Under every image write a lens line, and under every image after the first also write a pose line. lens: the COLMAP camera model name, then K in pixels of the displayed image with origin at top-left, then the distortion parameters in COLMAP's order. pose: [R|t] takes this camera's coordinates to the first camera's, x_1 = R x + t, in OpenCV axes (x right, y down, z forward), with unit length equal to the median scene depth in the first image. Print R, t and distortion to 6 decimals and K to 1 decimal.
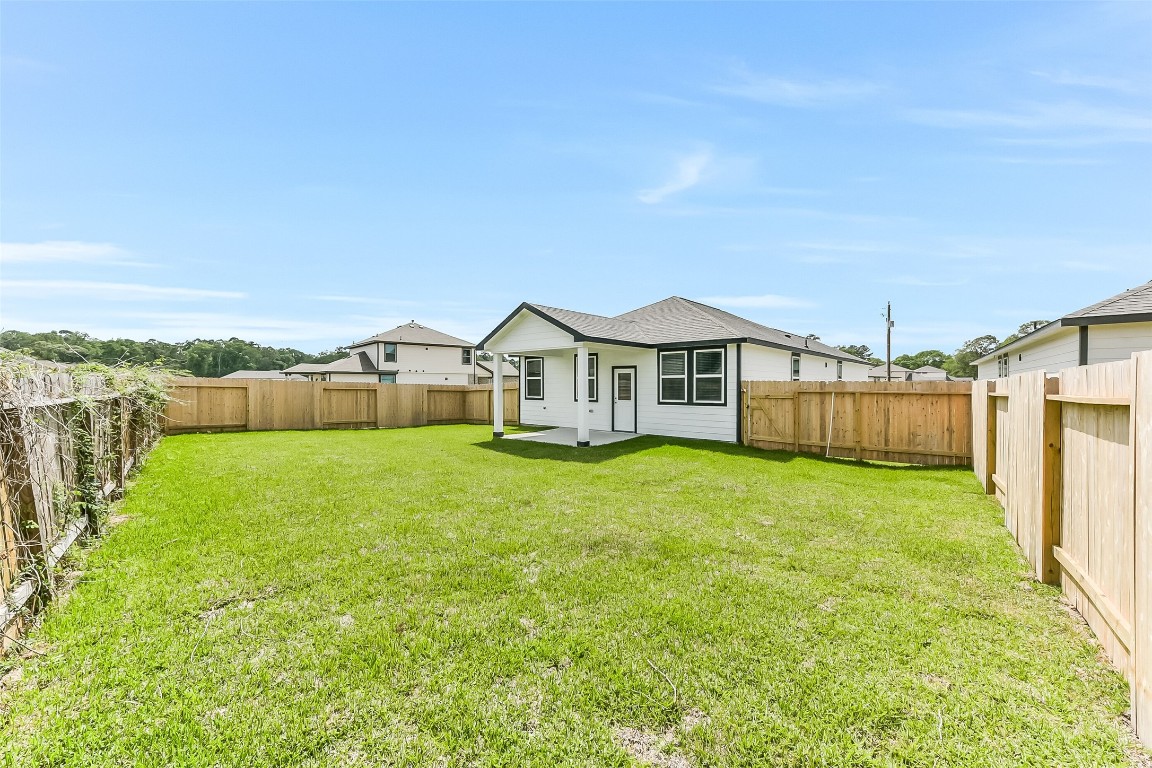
lens RADIAL K [[449.1, 0, 577.6], [0, 449.1, 385.7], [0, 0, 1]] dist [0.005874, -0.002178]
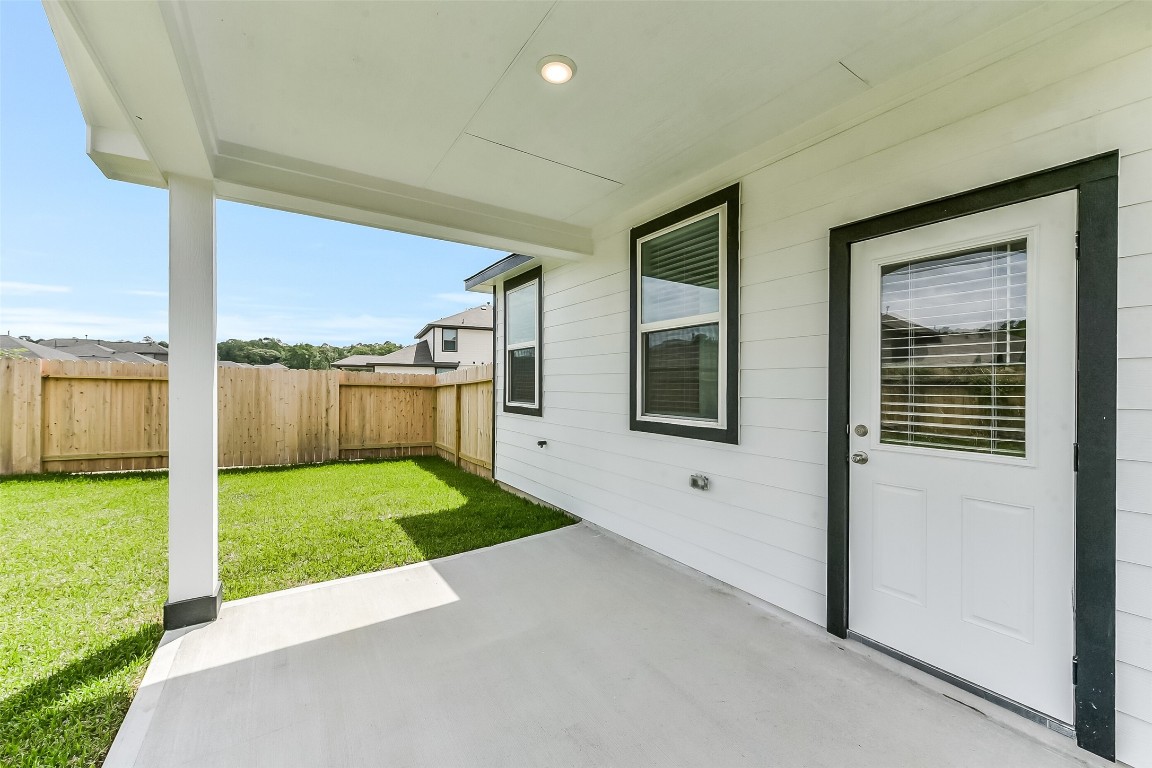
lens RADIAL K [[449.1, 0, 583.6], [0, 449.1, 383.7], [0, 0, 1]] dist [0.005874, -0.002178]
pose [[0.967879, 0.004319, -0.251381, 0.026581], [-0.005132, 0.999984, -0.002580, 0.010808], [0.251366, 0.003787, 0.967885, 0.710263]]
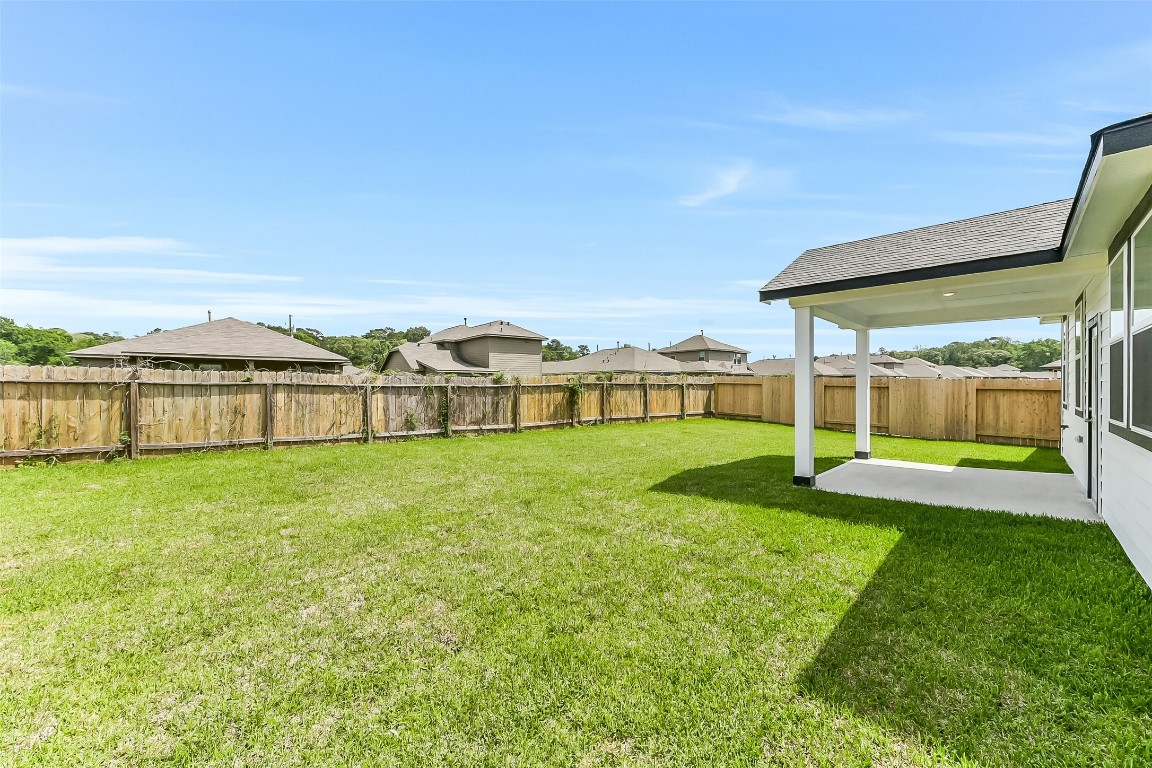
lens RADIAL K [[449.1, 0, 580.1], [0, 449.1, 387.6], [0, 0, 1]] dist [0.005874, -0.002178]
pose [[-0.043752, 0.001550, -0.999041, 0.404223], [0.000195, 0.999999, 0.001543, 0.008581], [0.999042, -0.000127, -0.043752, 0.517132]]
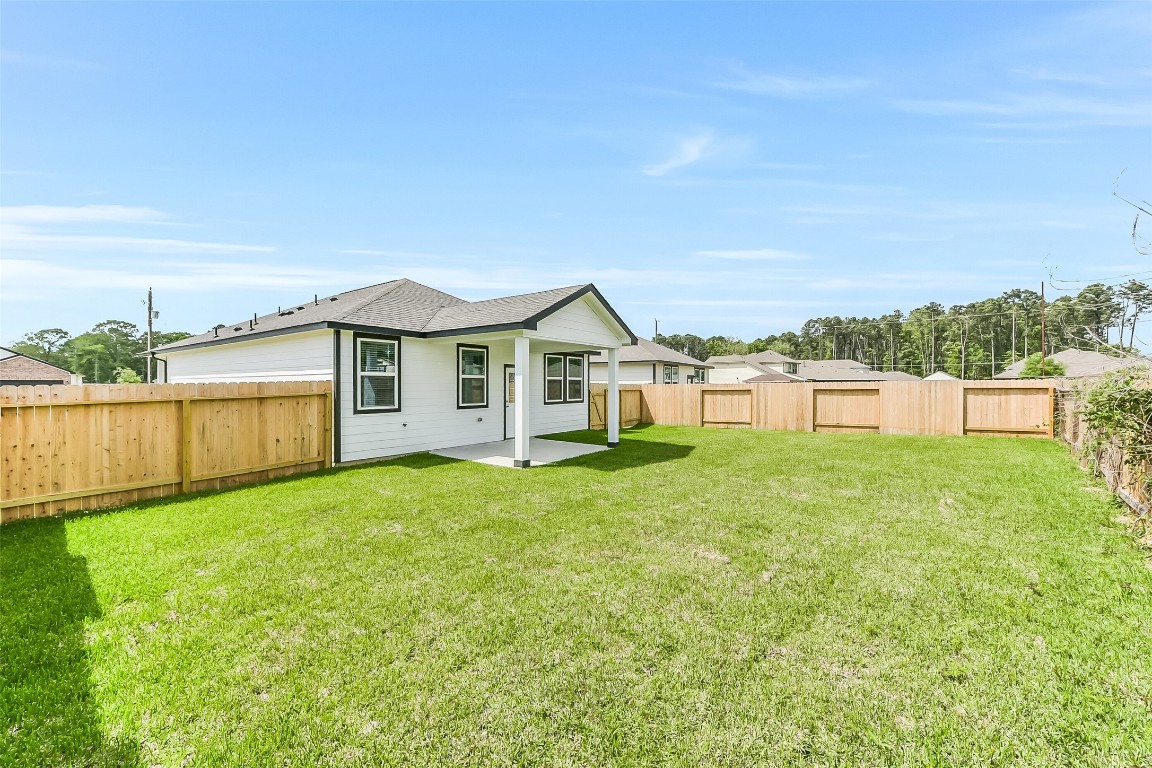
lens RADIAL K [[449.1, 0, 578.1], [0, 449.1, 384.3], [0, 0, 1]] dist [0.005874, -0.002178]
pose [[-0.094365, 0.002243, 0.995535, -0.681400], [0.001381, 0.999997, -0.002122, -0.002813], [-0.995537, 0.001174, -0.094368, 0.814212]]
